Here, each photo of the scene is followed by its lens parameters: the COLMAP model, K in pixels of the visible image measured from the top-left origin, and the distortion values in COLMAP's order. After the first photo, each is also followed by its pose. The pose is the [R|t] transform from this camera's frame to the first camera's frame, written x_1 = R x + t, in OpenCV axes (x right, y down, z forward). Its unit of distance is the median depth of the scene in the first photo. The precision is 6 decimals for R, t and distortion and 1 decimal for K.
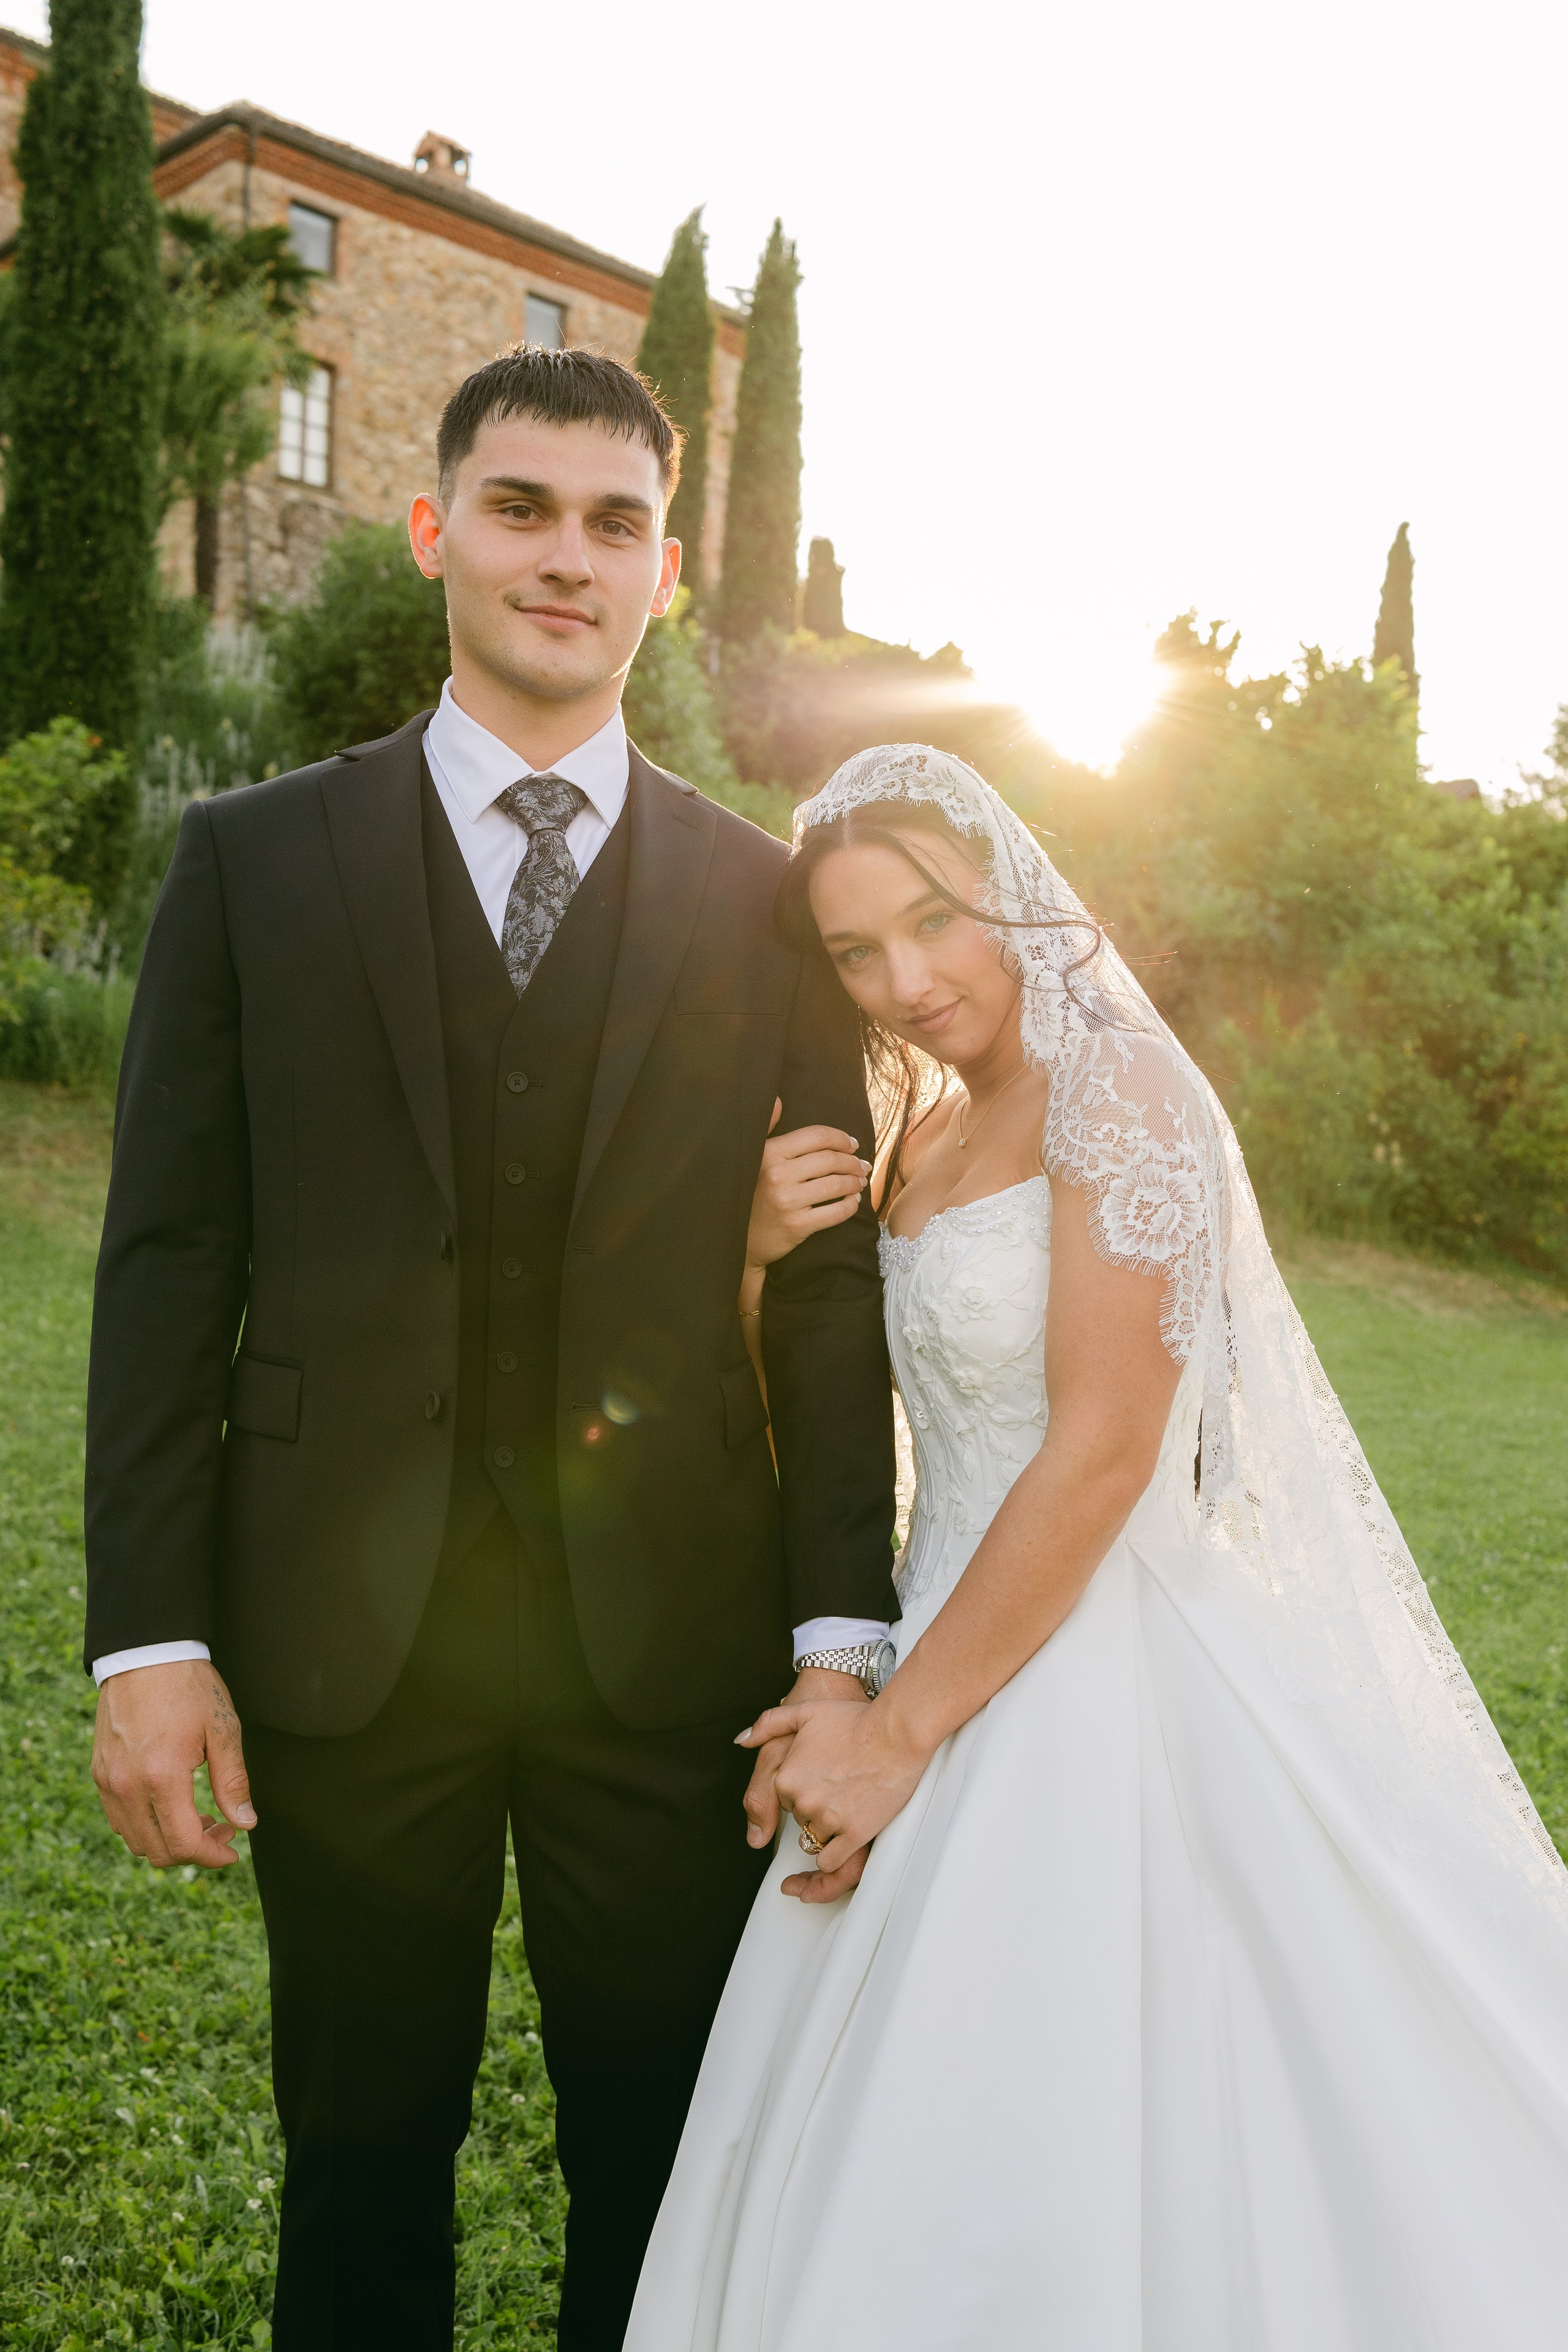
lens RADIAL K [[2380.1, 0, 770.4], [0, 2380.1, 1173.8], [0, 0, 1]] dist [0.007123, -0.026629]
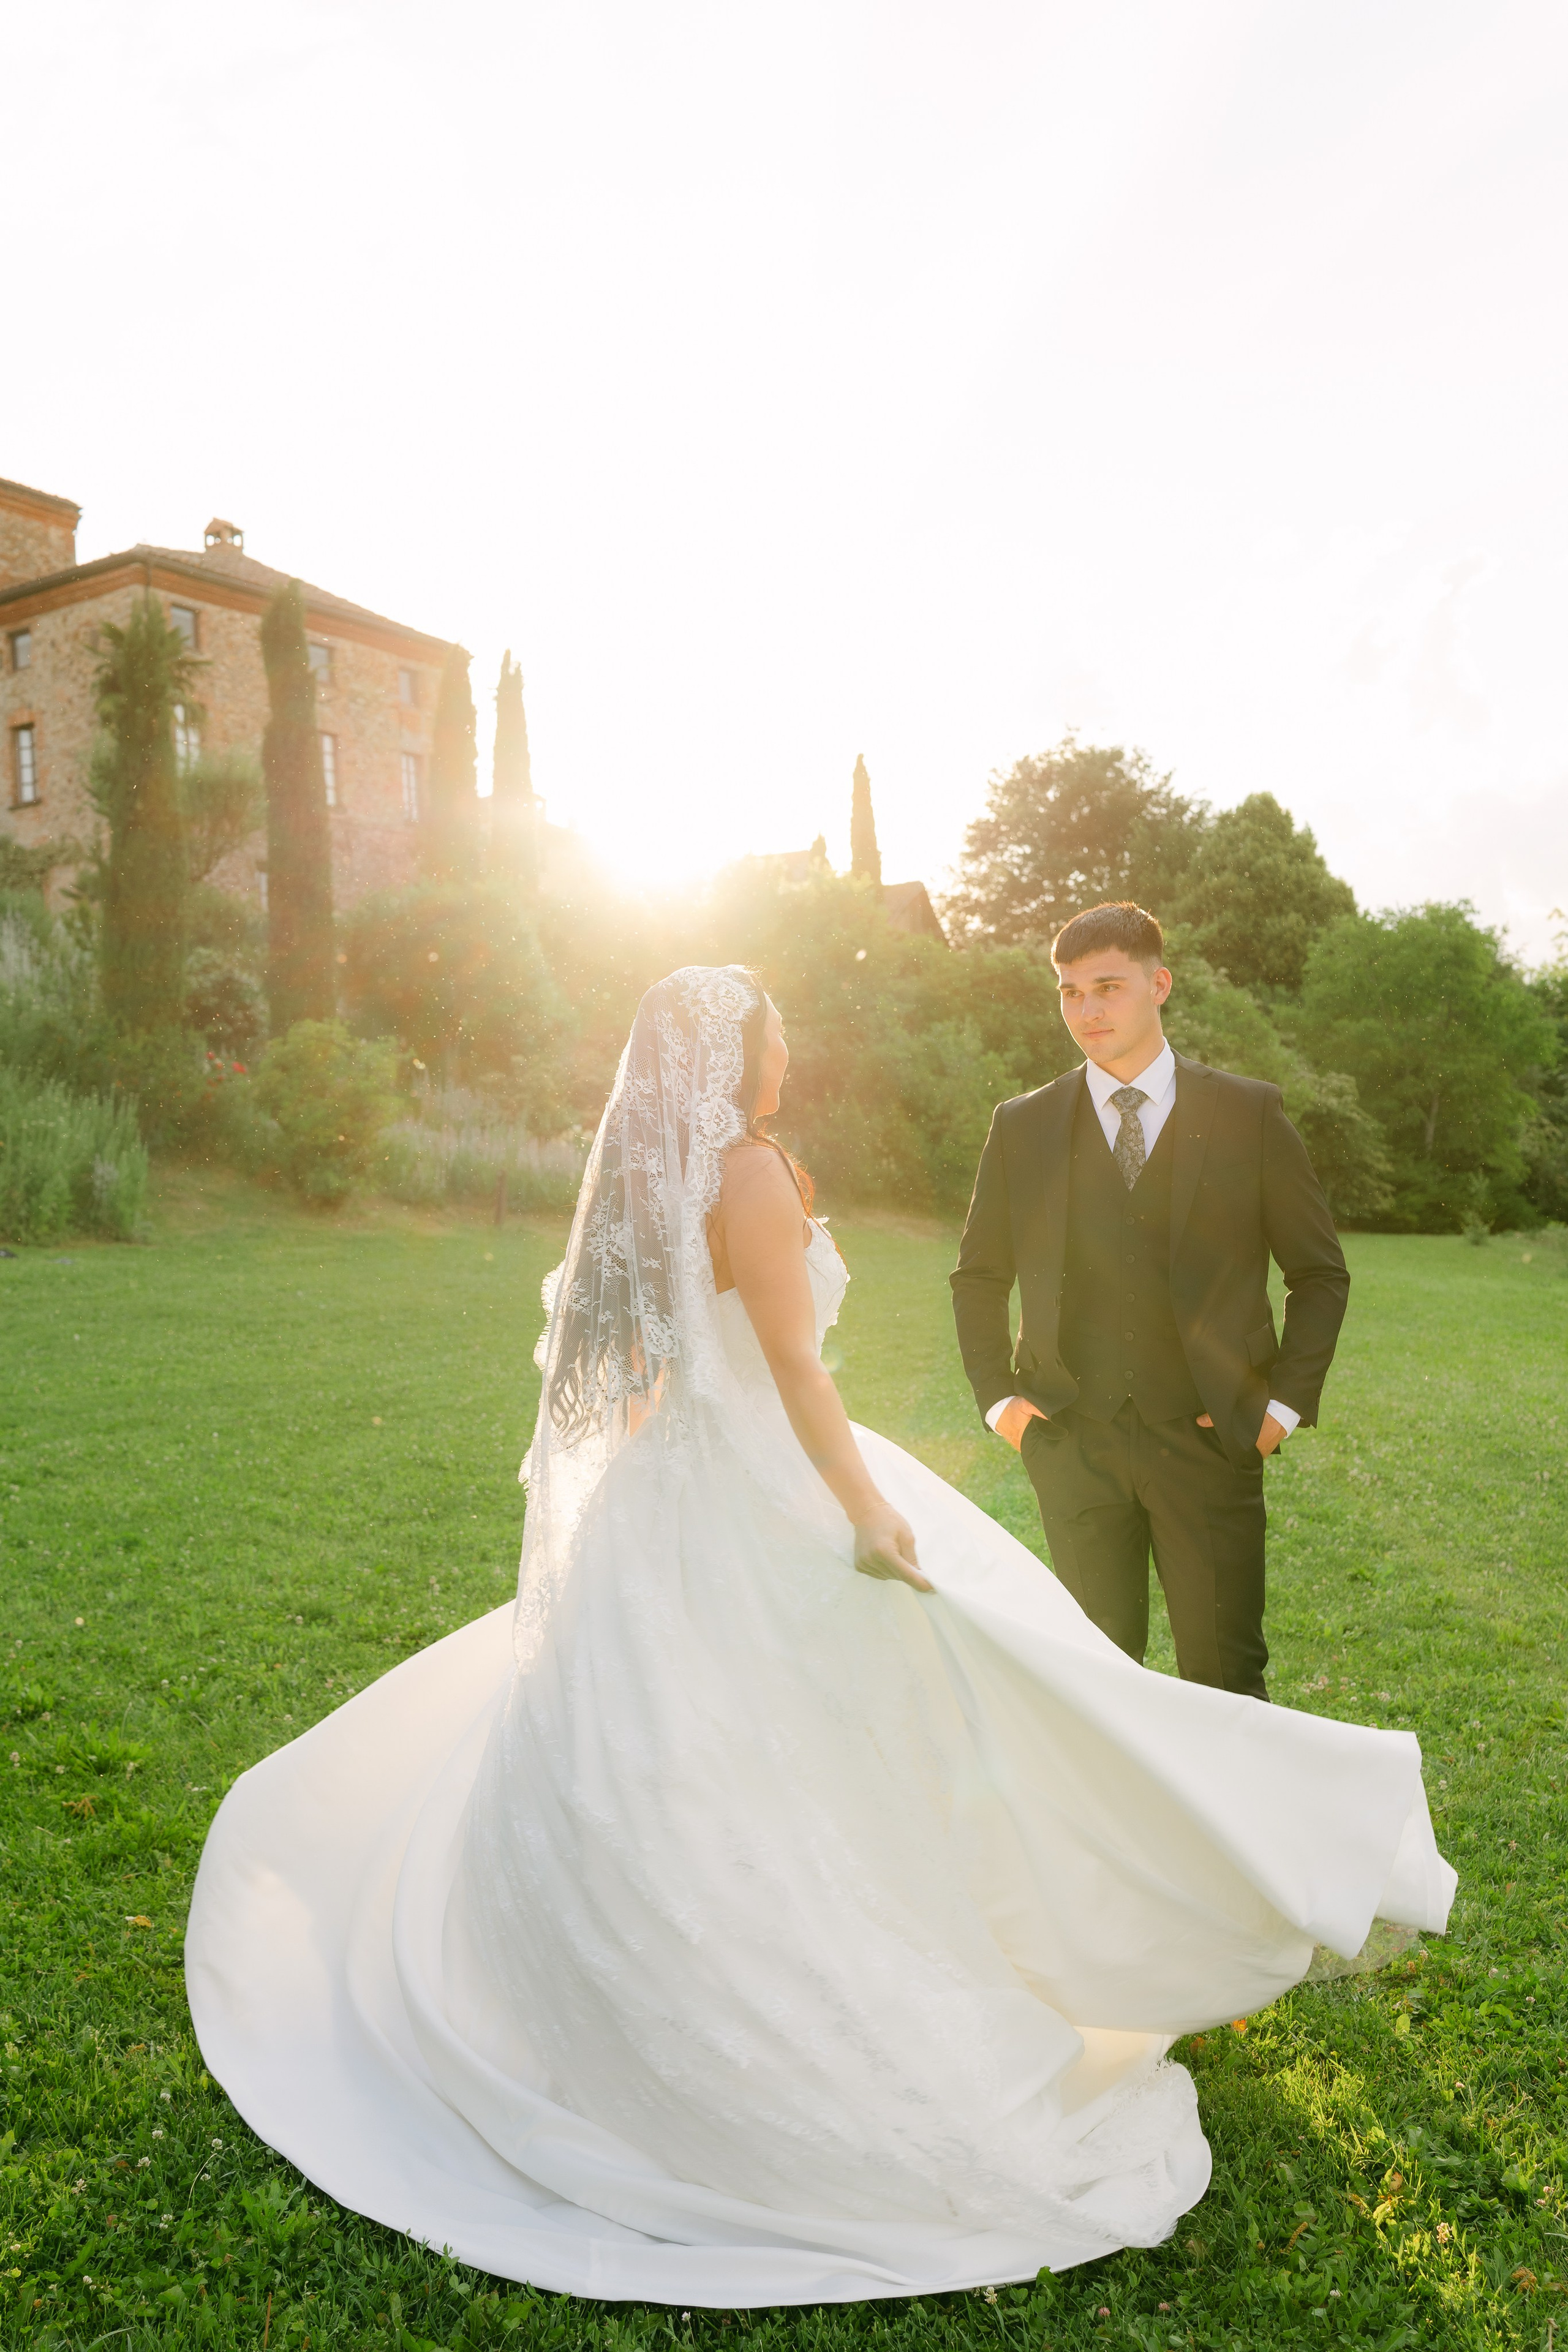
lens RADIAL K [[2209.1, 0, 783.7], [0, 2209.1, 1176.9], [0, 0, 1]] dist [0.006835, -0.026528]
pose [[0.975081, -0.070053, 0.210499, -0.214296], [0.071028, 0.997470, 0.002936, -0.008164], [-0.210173, 0.012089, 0.977590, -0.783364]]
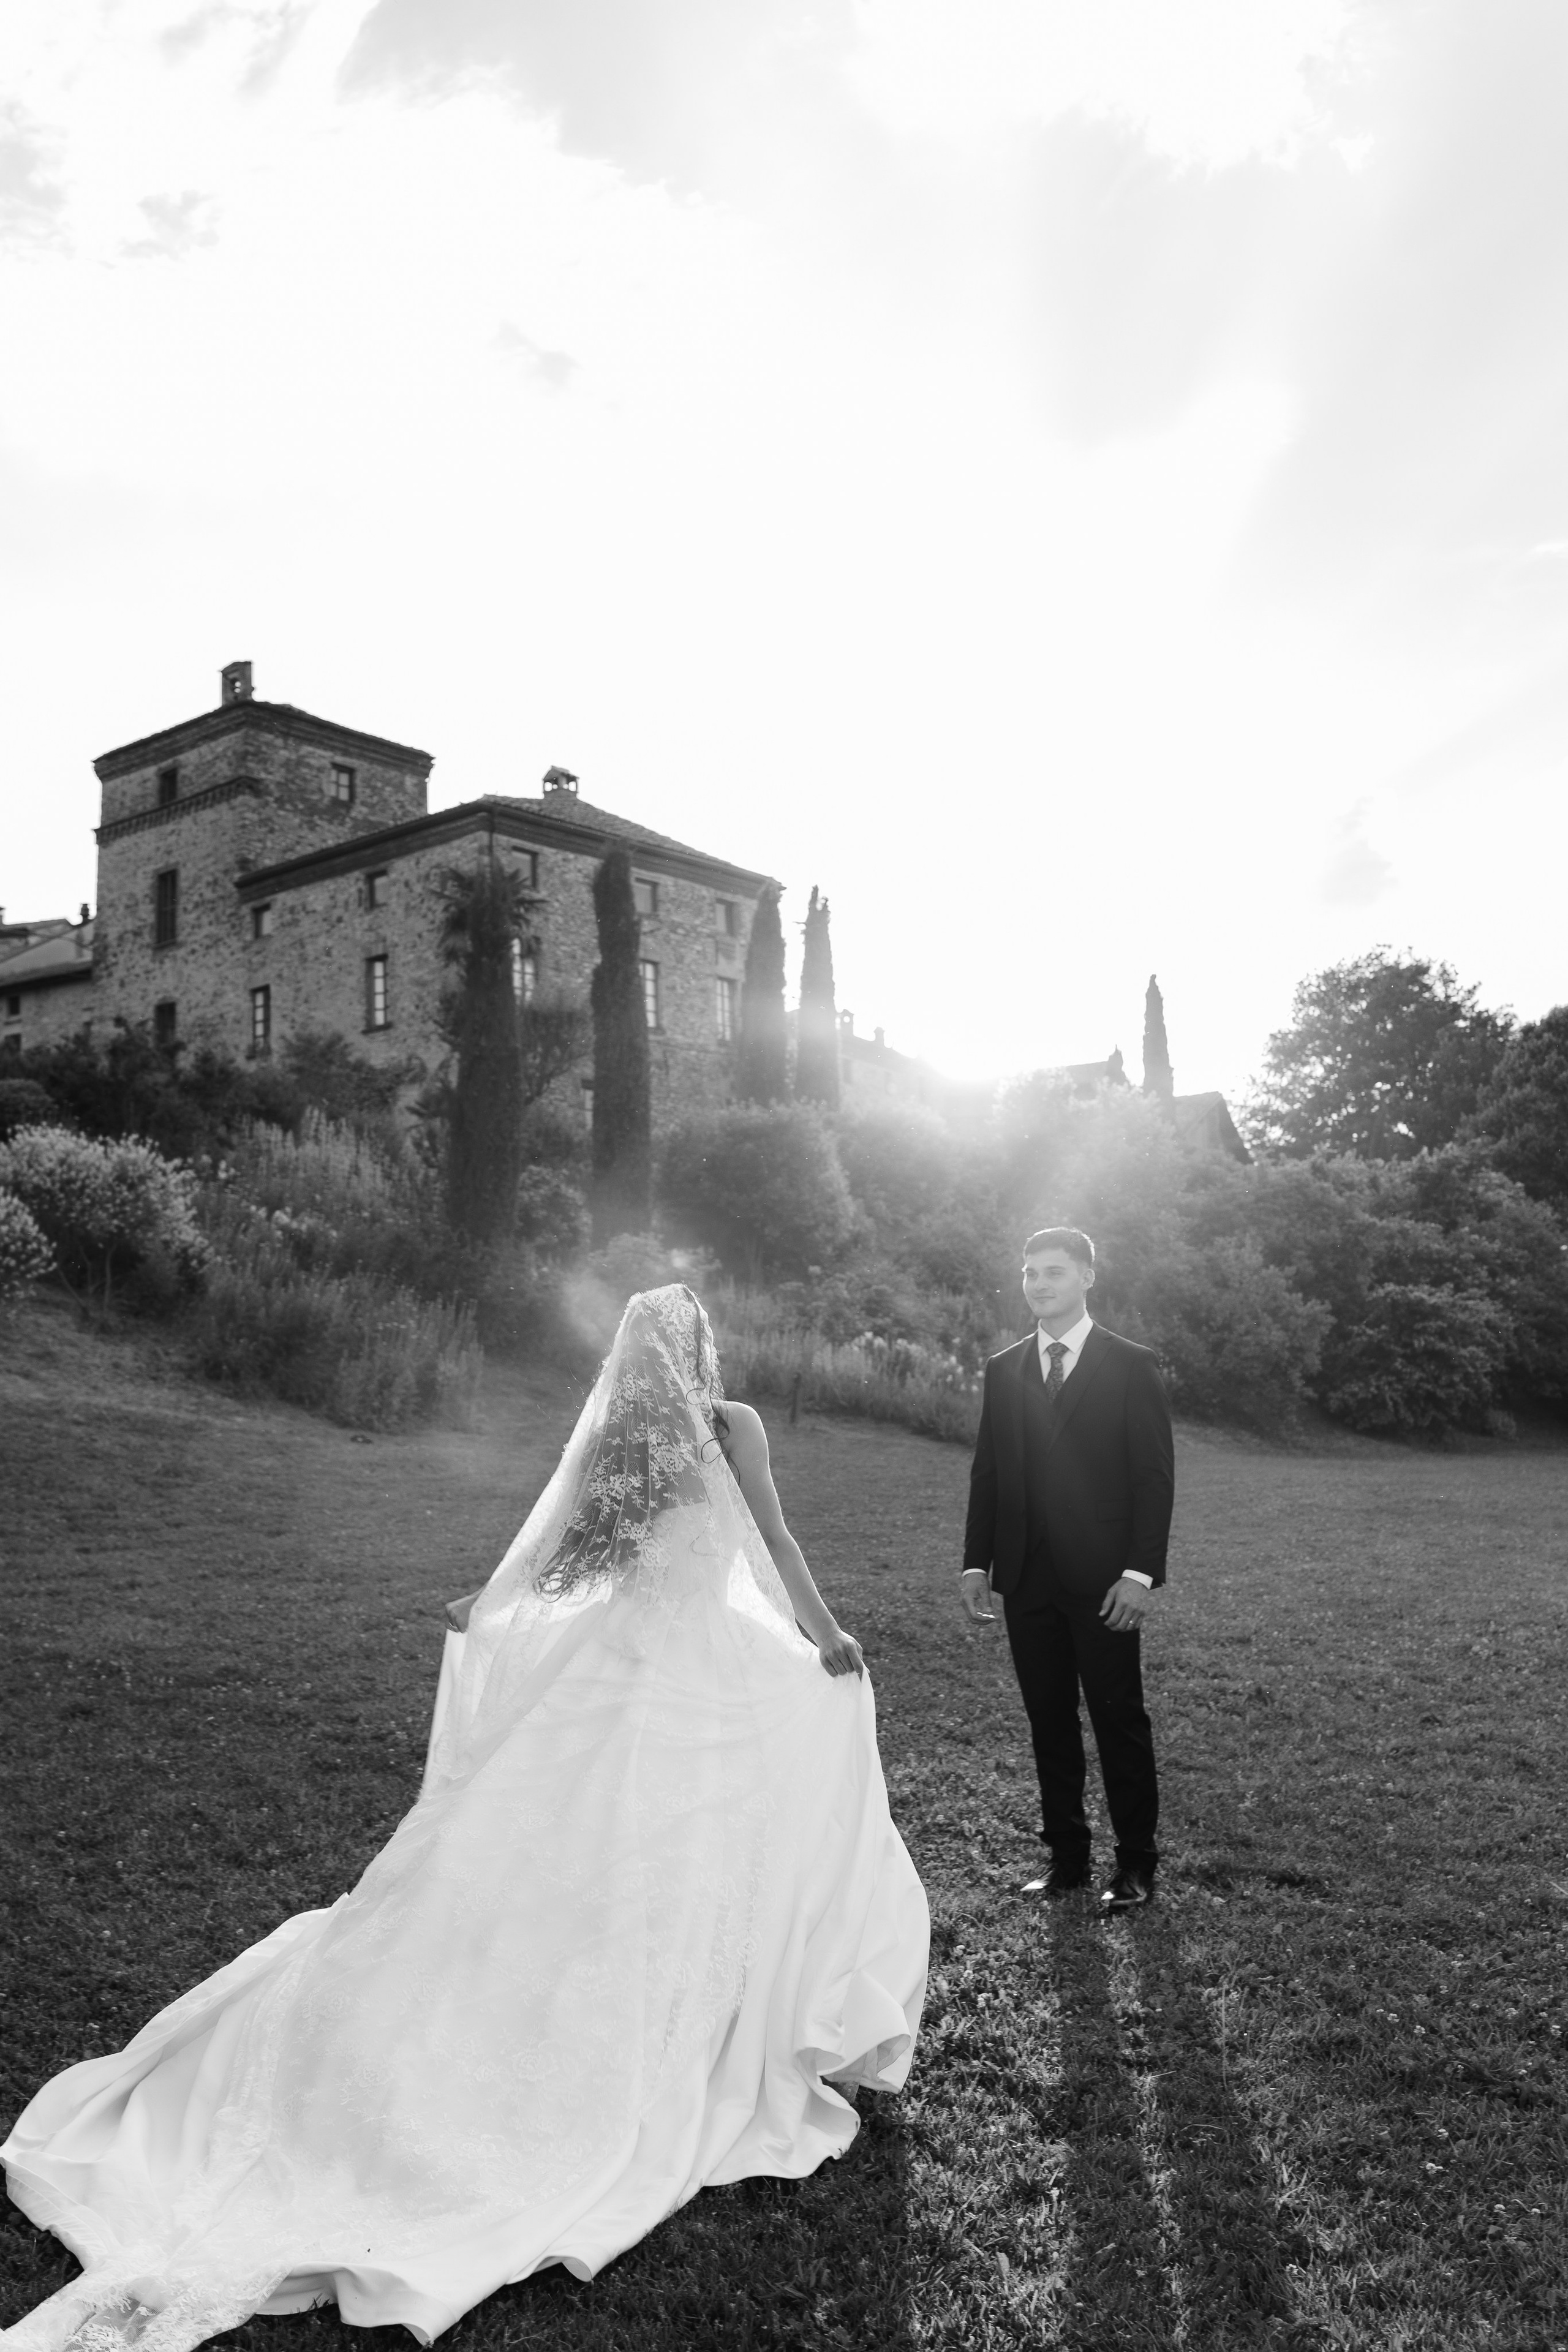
lens RADIAL K [[2211.2, 0, 778.6], [0, 2211.2, 1181.1], [0, 0, 1]] dist [0.004857, -0.025898]
pose [[0.996108, -0.044439, 0.076122, -0.216152], [0.051538, 0.994238, -0.093990, -0.009981], [-0.071507, 0.097547, 0.992659, -0.893605]]
